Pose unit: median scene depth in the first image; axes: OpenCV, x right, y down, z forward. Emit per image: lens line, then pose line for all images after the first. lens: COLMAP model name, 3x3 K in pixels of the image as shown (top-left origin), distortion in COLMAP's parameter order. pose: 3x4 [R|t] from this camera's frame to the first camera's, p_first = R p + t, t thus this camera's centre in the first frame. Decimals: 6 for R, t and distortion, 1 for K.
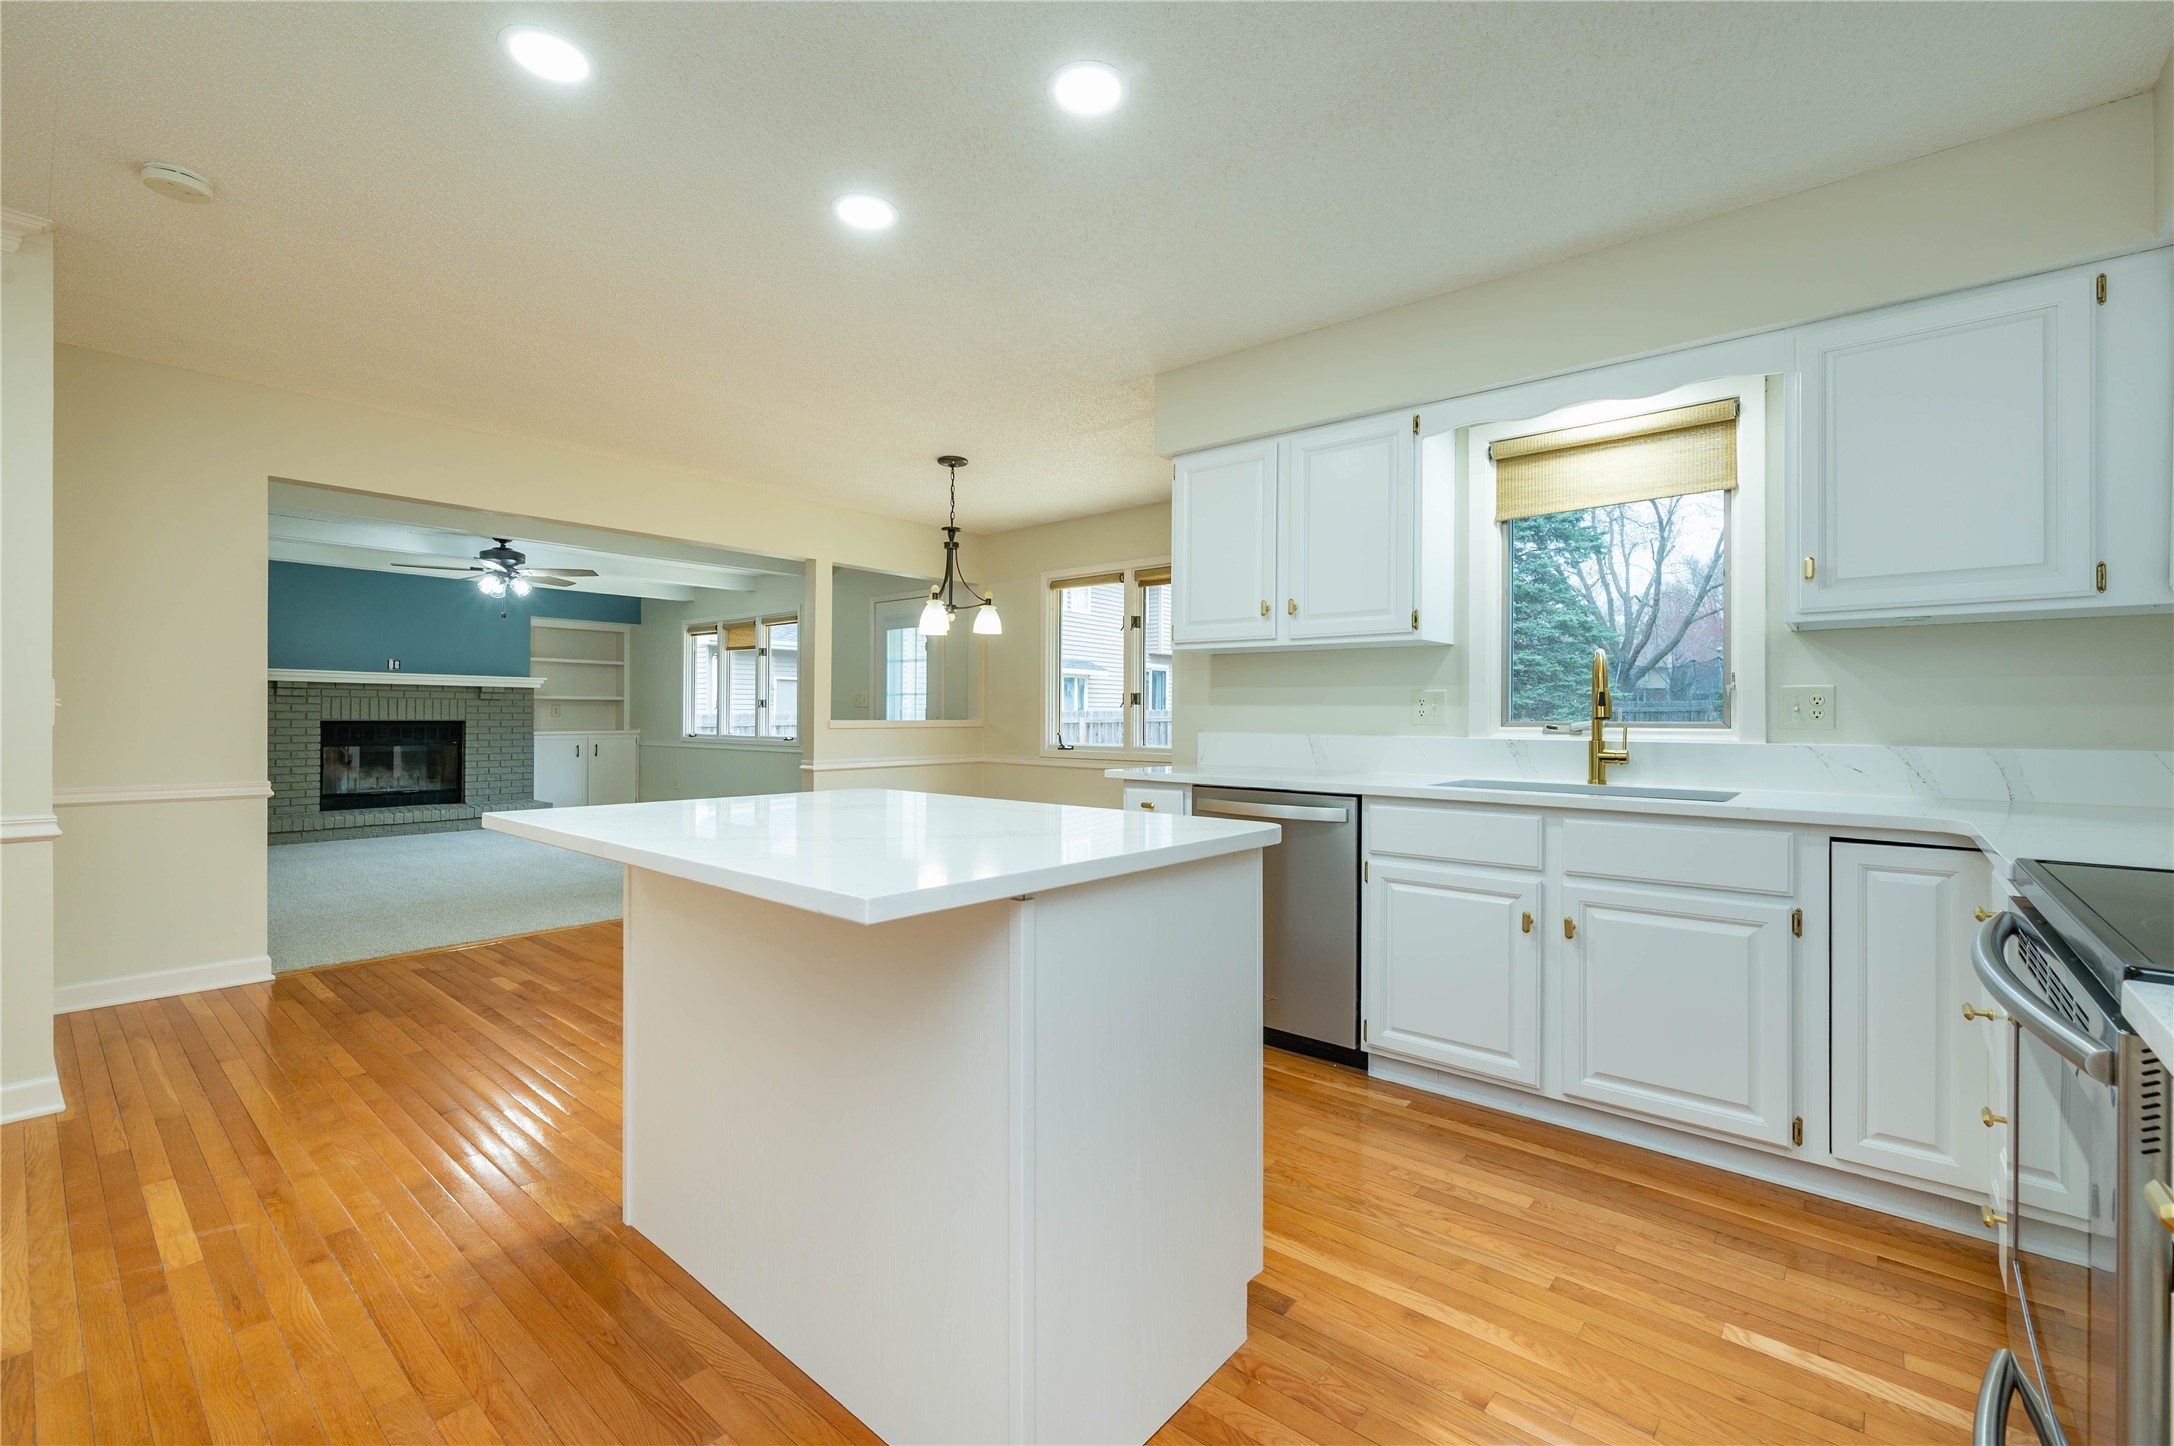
lens RADIAL K [[918.3, 0, 1091.7], [0, 918.3, 717.0], [0, 0, 1]] dist [-0.004585, -0.000261]
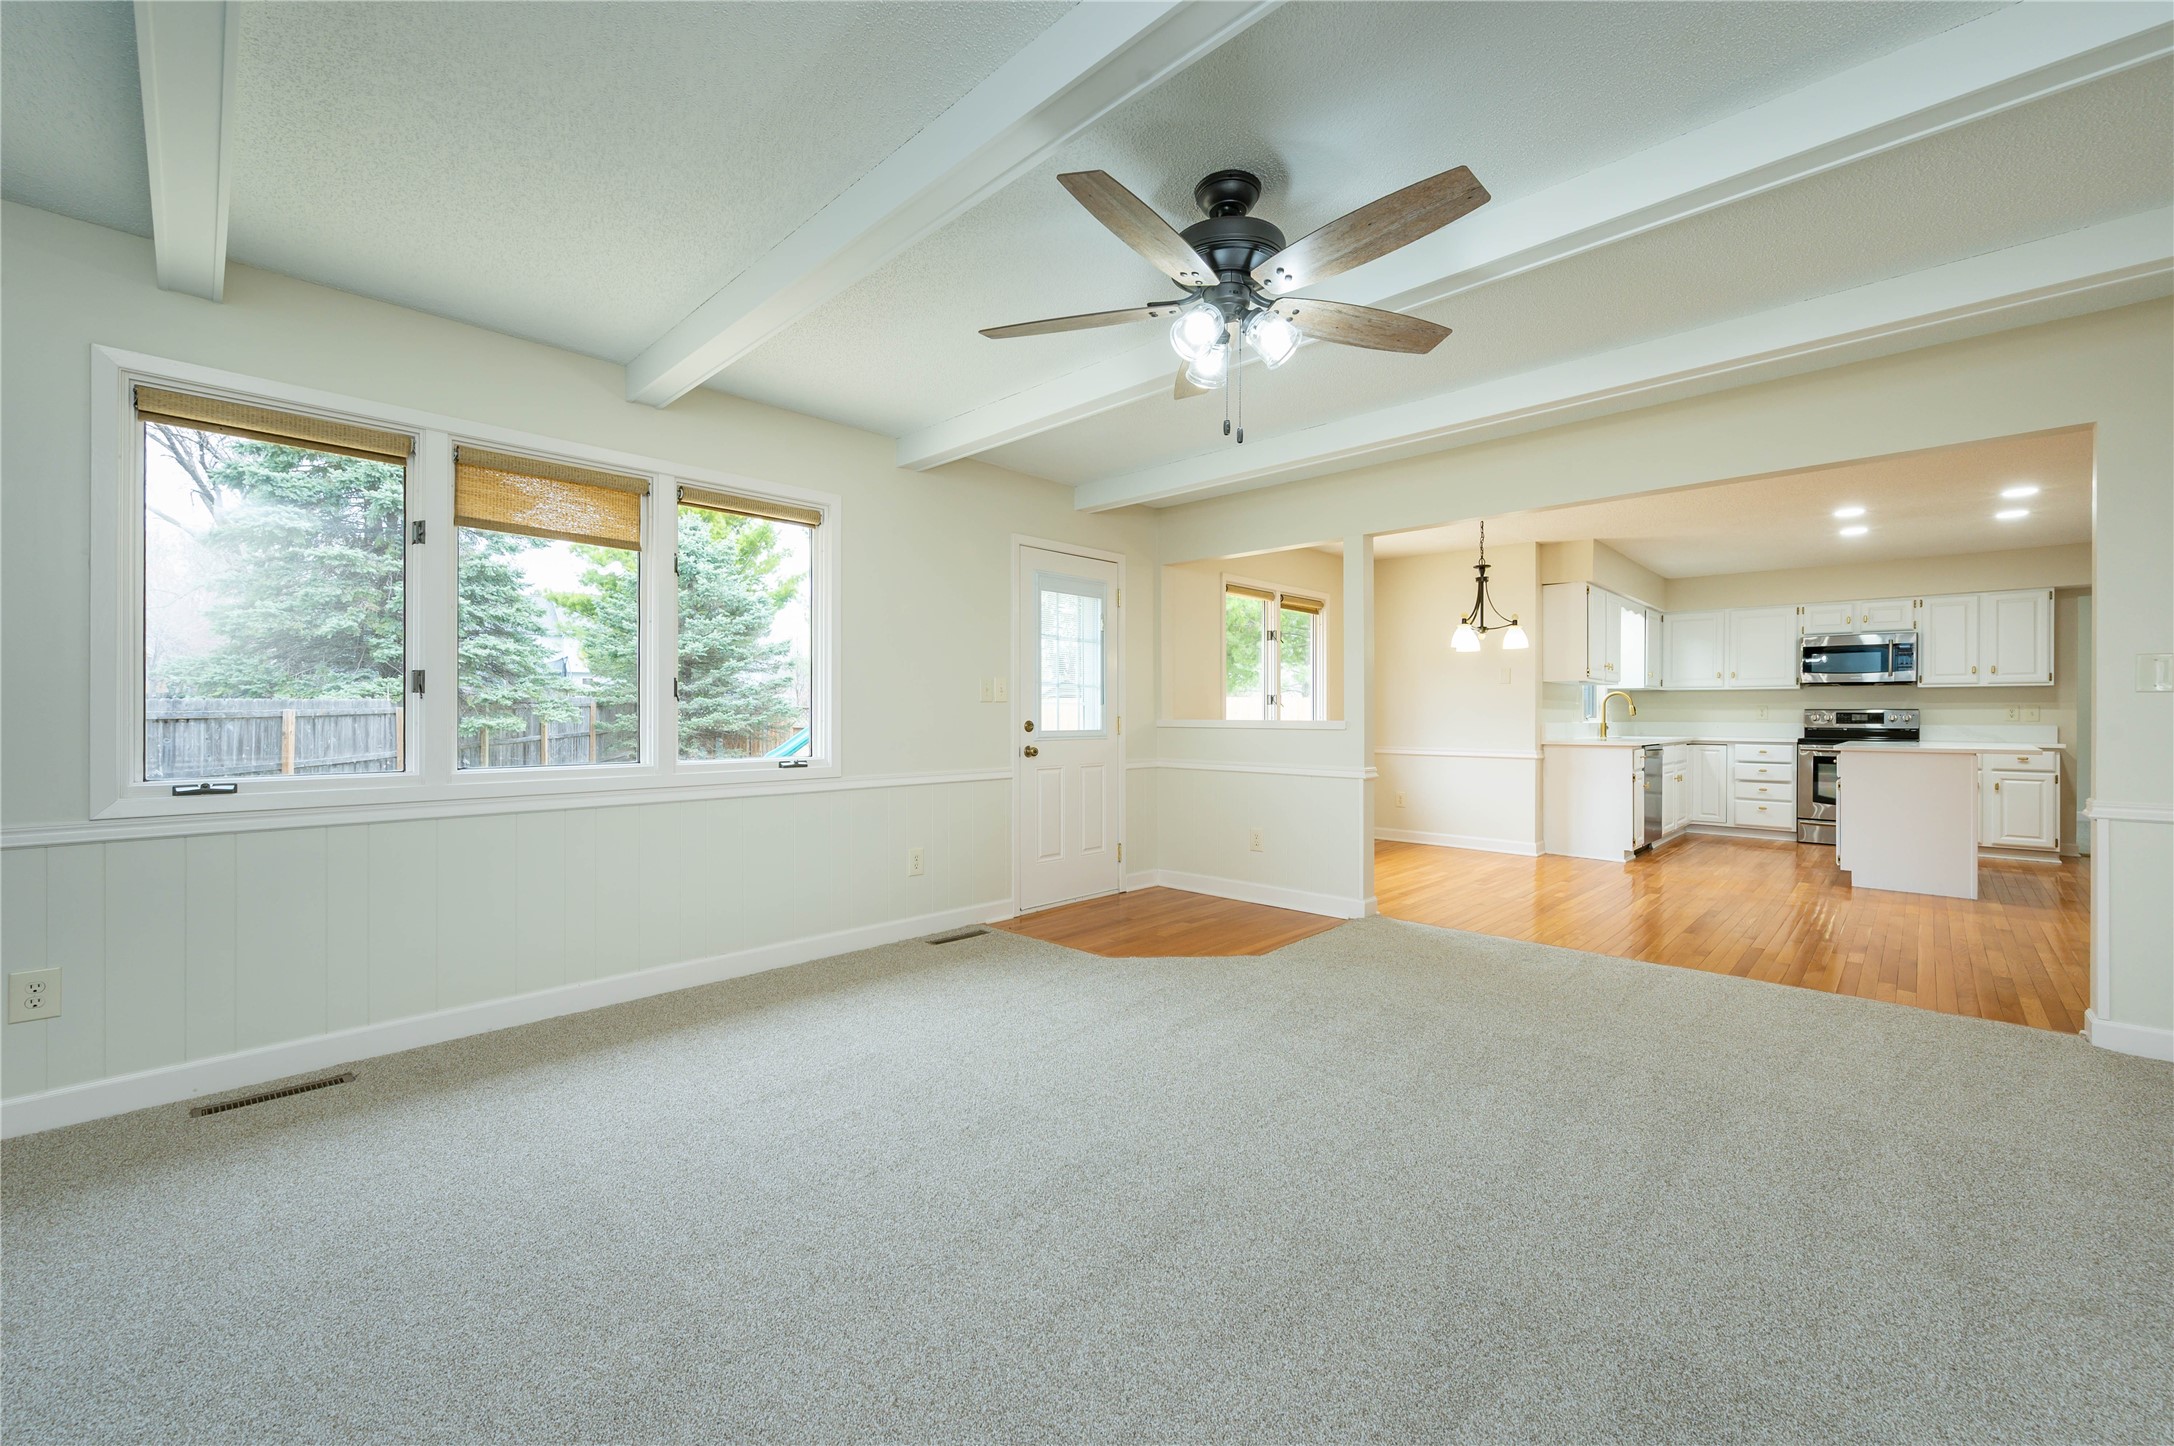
lens RADIAL K [[859.0, 0, 1093.4], [0, 859.0, 711.7], [0, 0, 1]] dist [-0.000758, -0.000062]
pose [[0.069548, -0.002362, 0.997576, -0.791662], [0.000776, 0.999997, 0.002313, -0.005624], [-0.997578, 0.000614, 0.069550, 0.839441]]
